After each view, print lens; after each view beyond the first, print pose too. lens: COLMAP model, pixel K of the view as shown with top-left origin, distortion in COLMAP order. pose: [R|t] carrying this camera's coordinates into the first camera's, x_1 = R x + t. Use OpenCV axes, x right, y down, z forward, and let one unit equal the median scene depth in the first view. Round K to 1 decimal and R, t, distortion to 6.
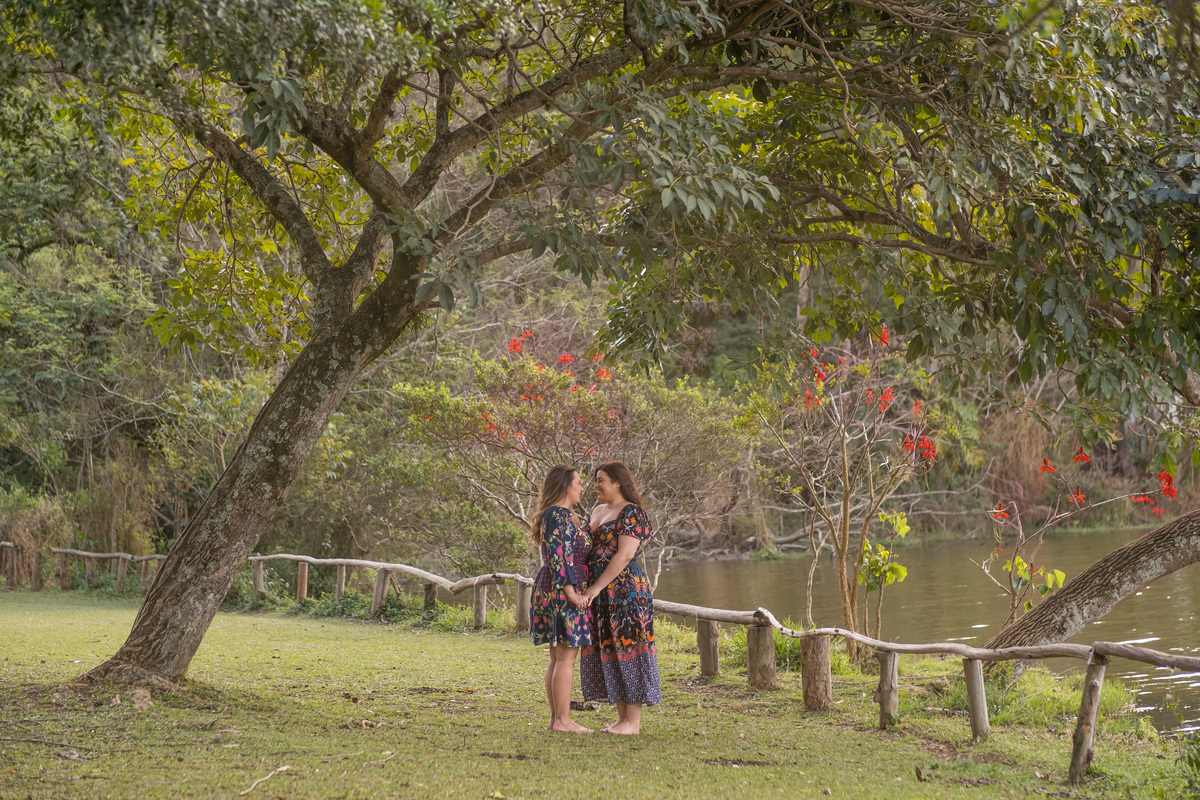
lens RADIAL K [[2896.5, 0, 600.7], [0, 2896.5, 399.6], [0, 0, 1]] dist [0.329344, 0.000000]
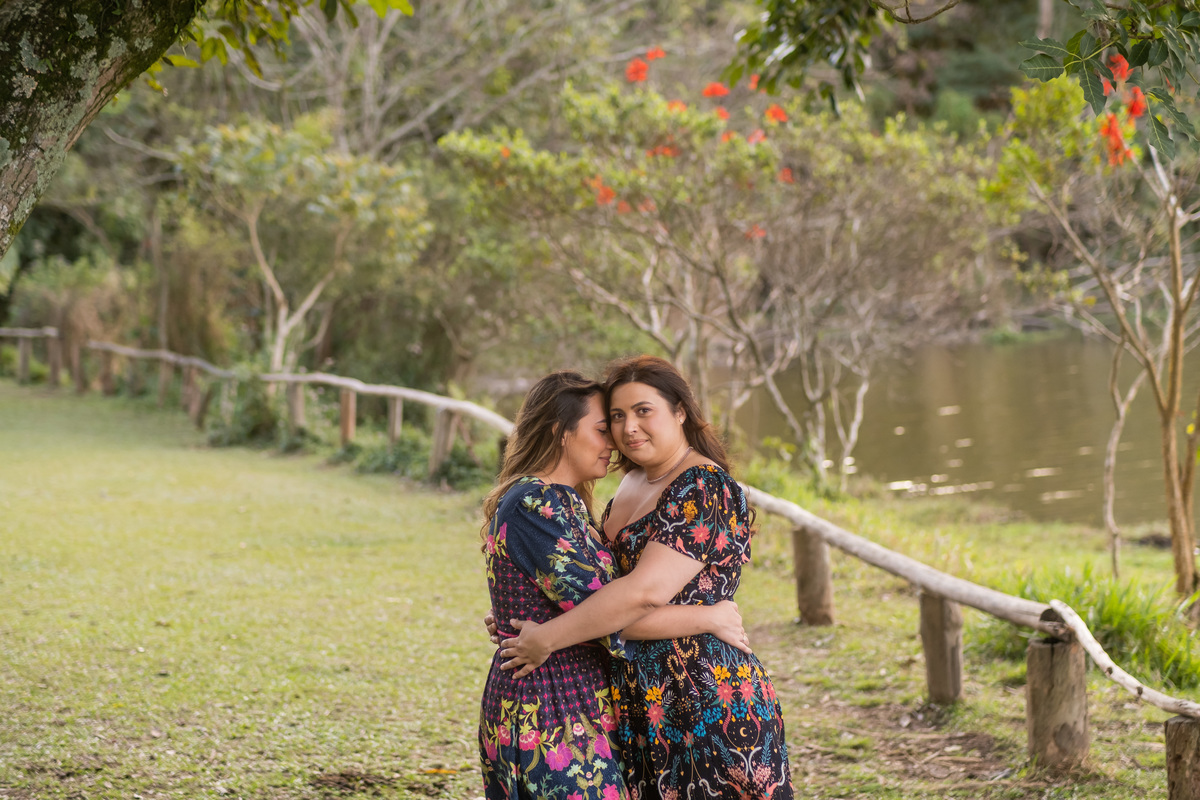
lens RADIAL K [[2896.5, 0, 593.6], [0, 2896.5, 394.8], [0, 0, 1]] dist [0.329344, 0.000000]
pose [[0.997081, -0.000452, -0.076354, 0.011131], [0.006989, 0.996324, 0.085377, -0.002185], [0.076035, -0.085661, 0.993419, 0.357836]]
